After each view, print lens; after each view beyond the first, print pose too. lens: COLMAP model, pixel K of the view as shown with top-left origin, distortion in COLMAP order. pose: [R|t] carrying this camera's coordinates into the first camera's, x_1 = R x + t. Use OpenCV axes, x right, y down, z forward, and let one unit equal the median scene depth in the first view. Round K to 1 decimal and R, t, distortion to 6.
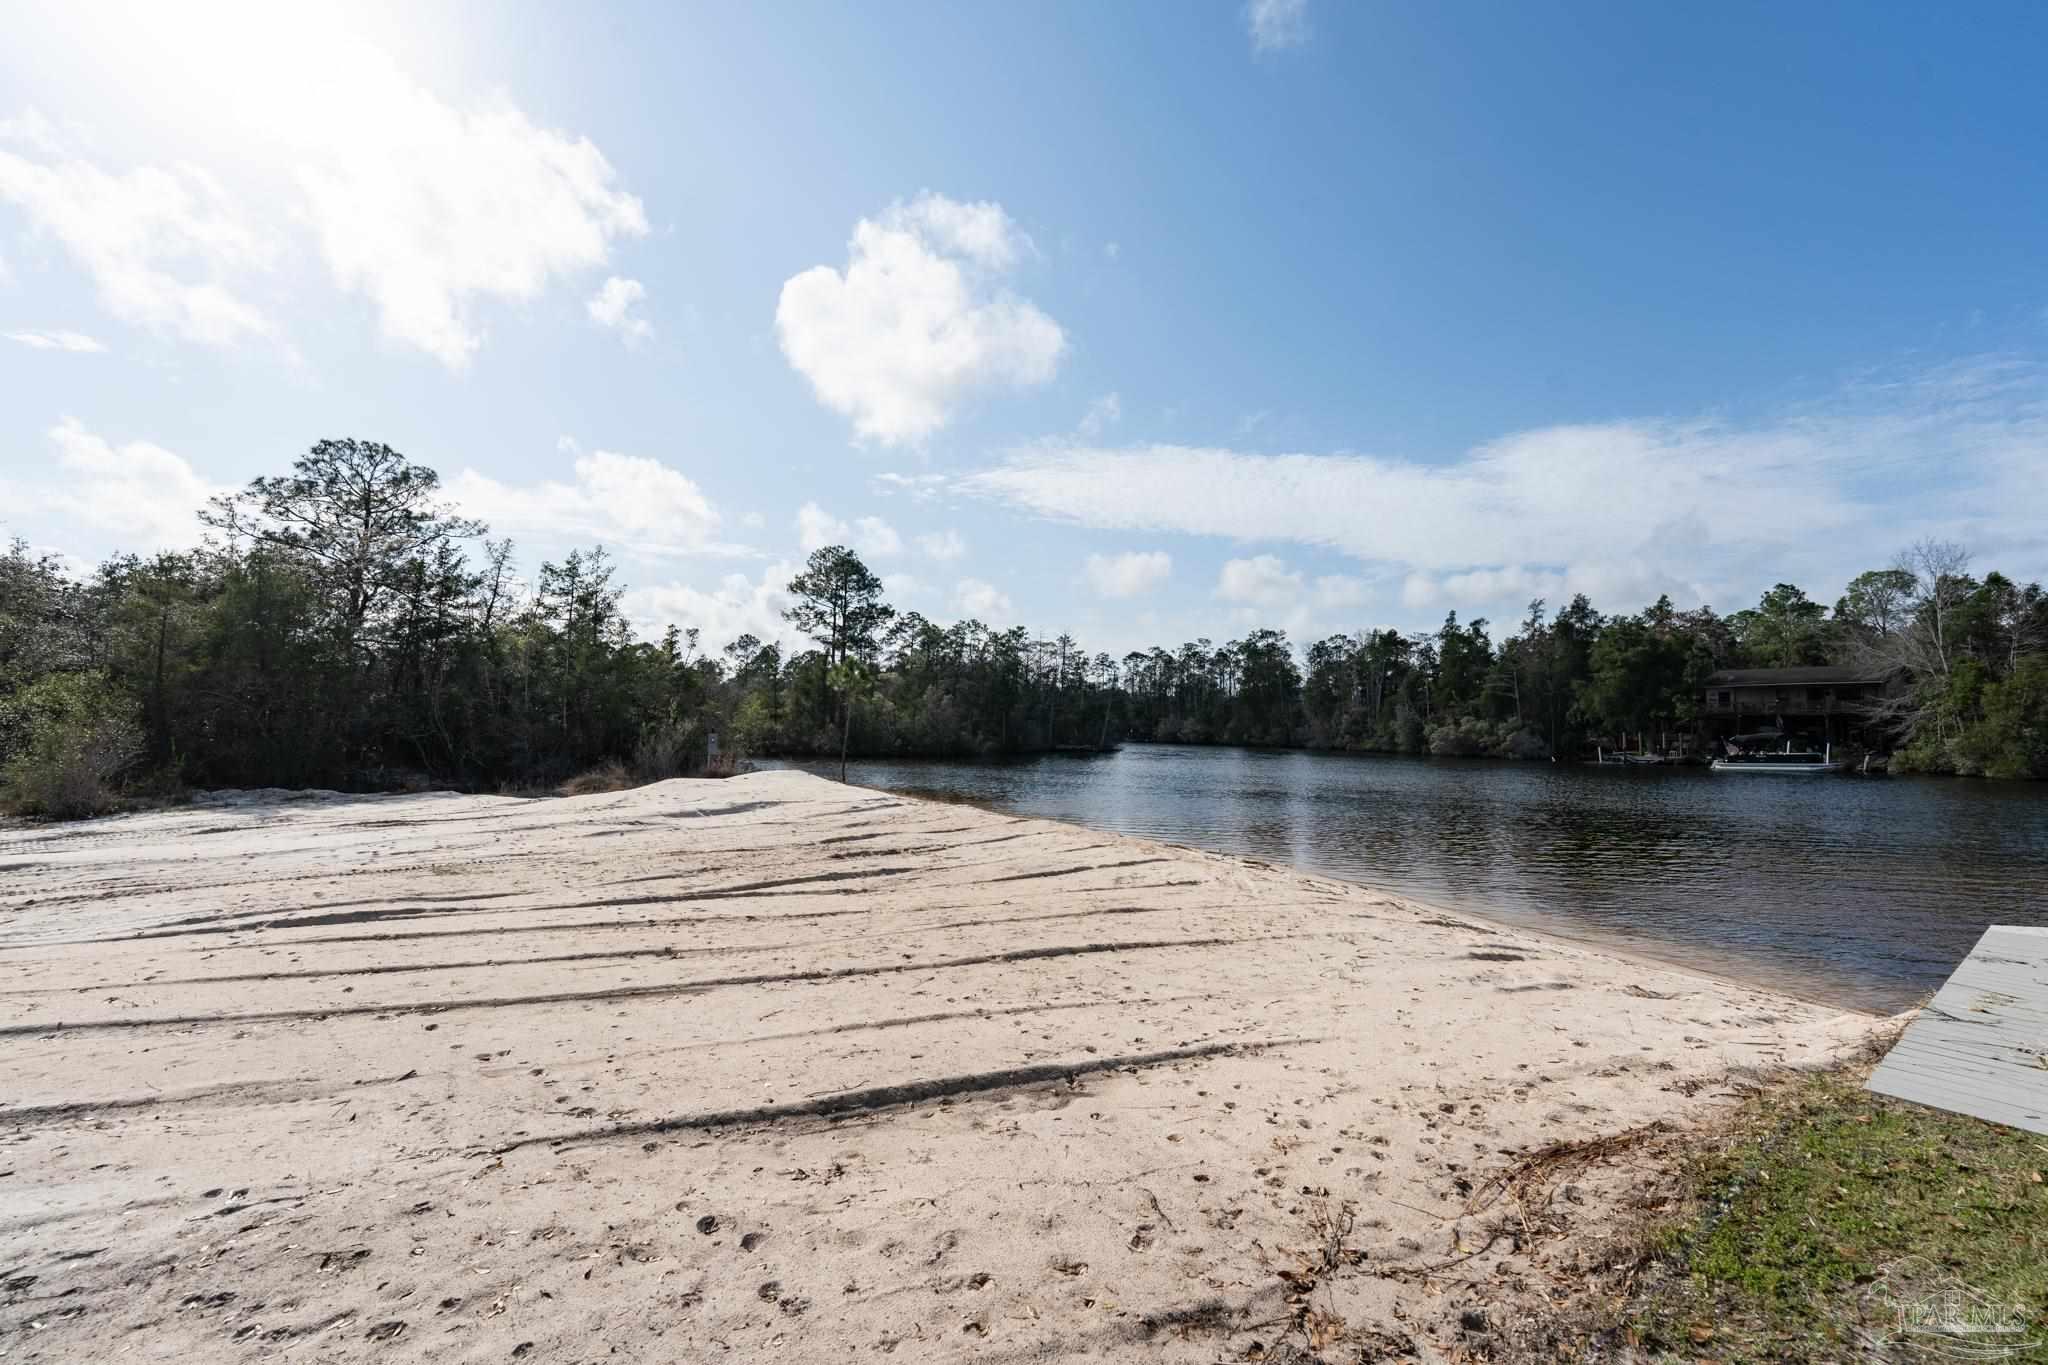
lens RADIAL K [[824.3, 0, 1023.4], [0, 824.3, 669.8], [0, 0, 1]] dist [-0.000920, -0.000296]
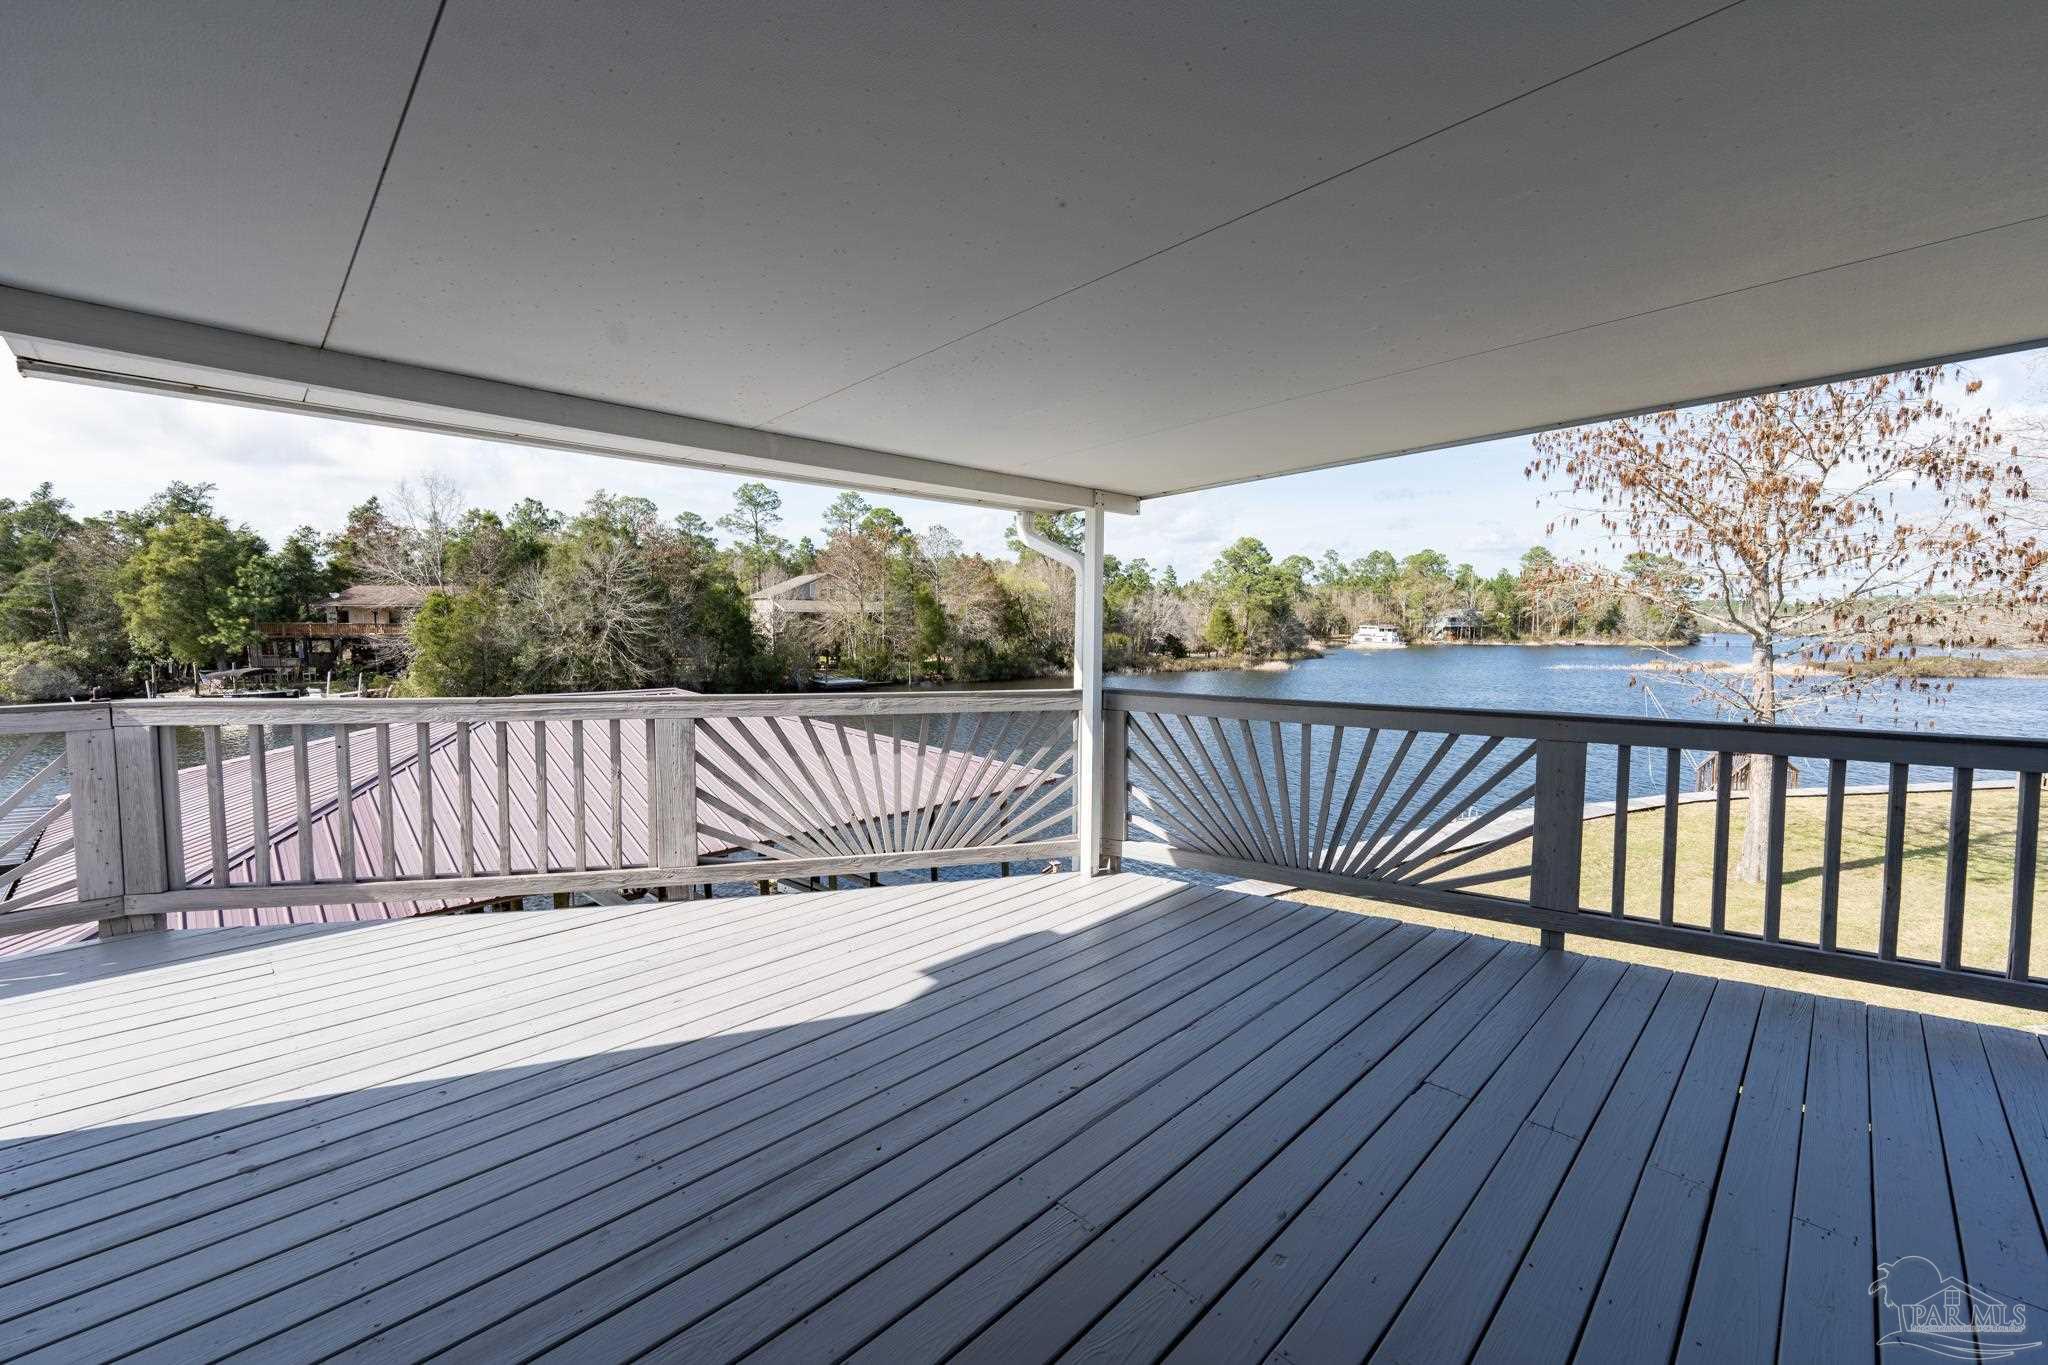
lens RADIAL K [[824.3, 0, 1034.5], [0, 824.3, 678.1], [0, 0, 1]] dist [-0.000920, -0.000296]
pose [[0.513030, -0.068746, 0.855614, 0.412710], [-0.061803, 0.991242, 0.116700, -0.047735], [-0.856143, -0.112751, 0.504288, -0.112557]]
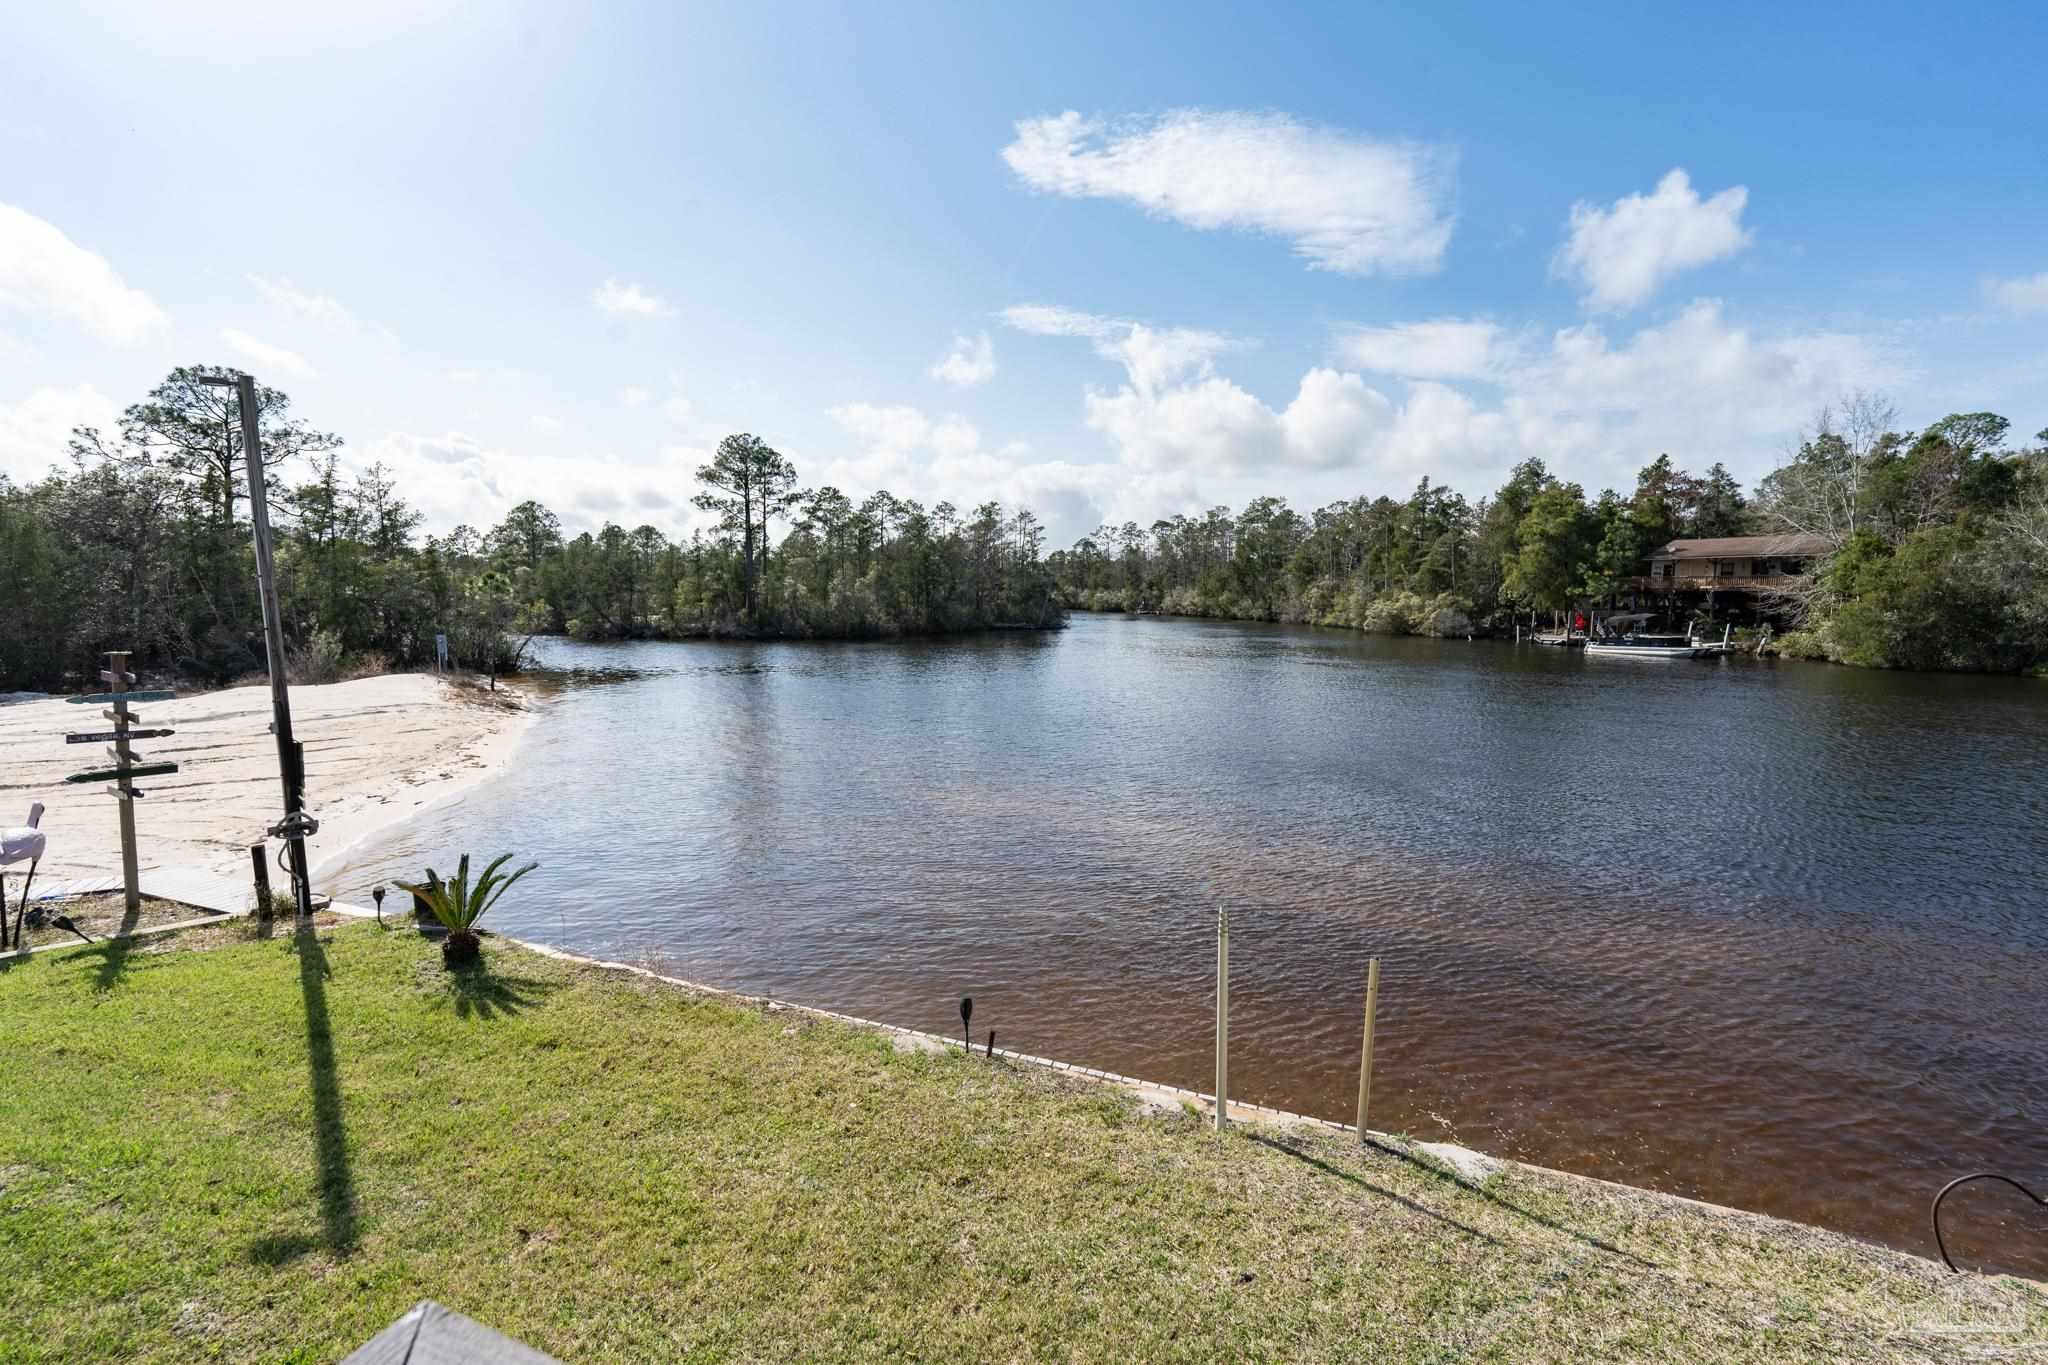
lens RADIAL K [[824.3, 0, 1029.5], [0, 824.3, 668.1], [0, 0, 1]] dist [-0.000920, -0.000296]
pose [[0.992009, 0.001079, -0.126161, 0.233230], [0.019214, 0.987008, 0.159521, -0.017835], [0.124694, -0.160671, 0.979100, -0.006654]]
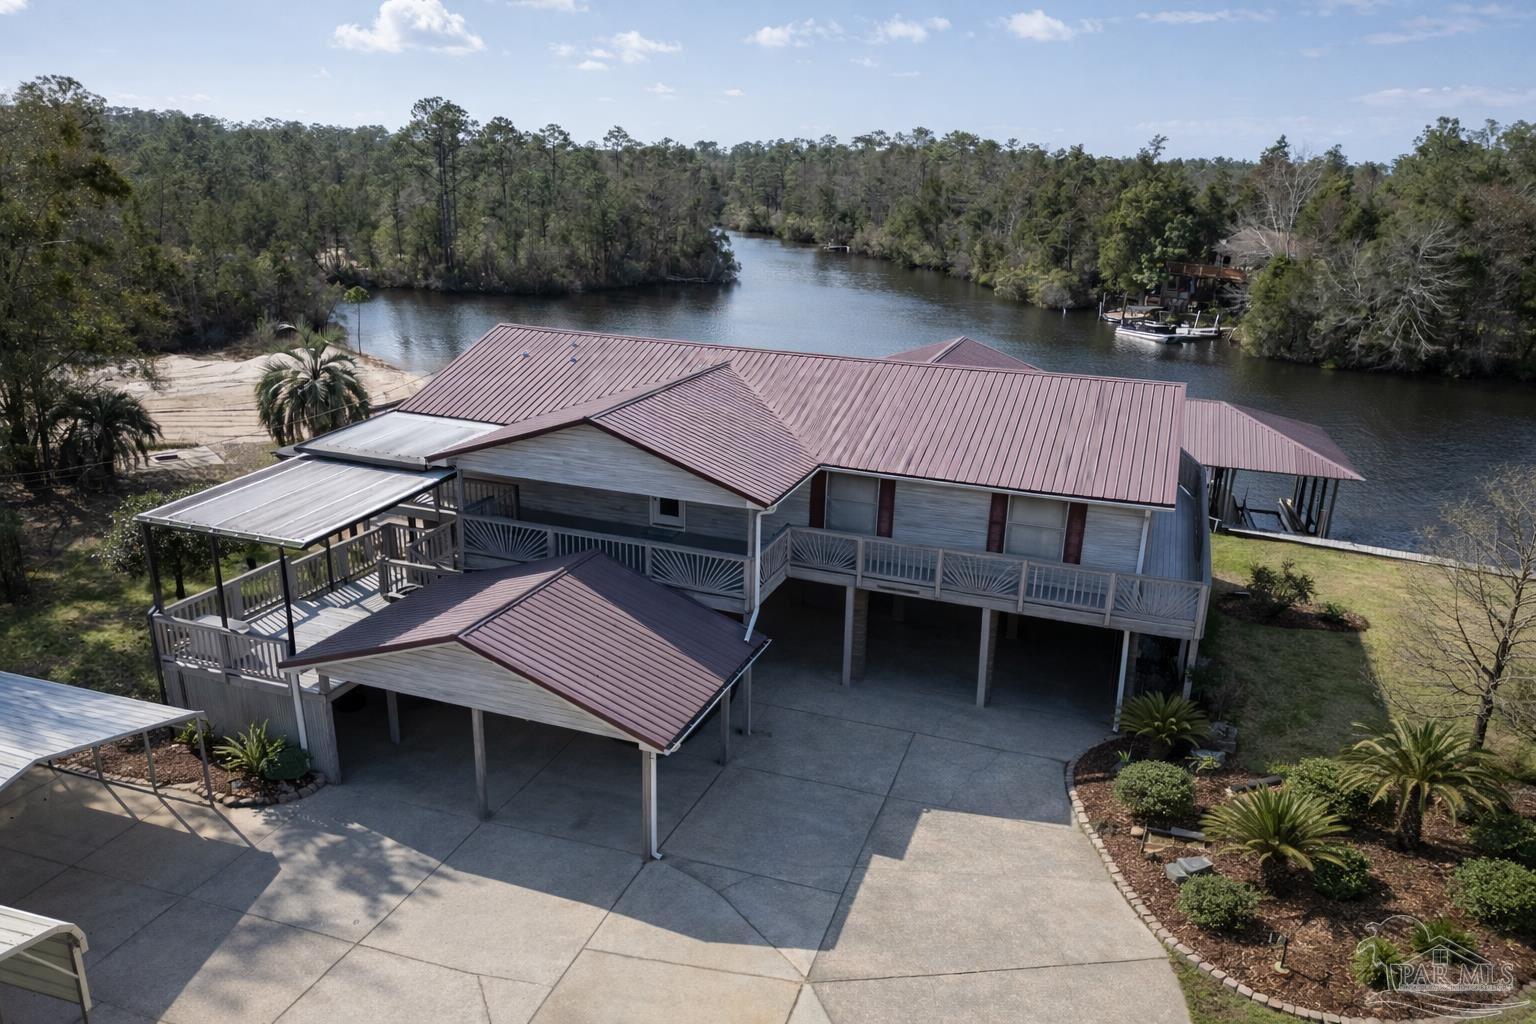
lens RADIAL K [[1085.5, 0, 754.1], [0, 1085.5, 562.8], [0, 0, 1]] dist [0.017317, -0.002511]
pose [[0.993737, 0.055627, -0.096912, 0.347257], [-0.011444, 0.913388, 0.406930, -0.164881], [0.111154, -0.403272, 0.908304, -0.503488]]
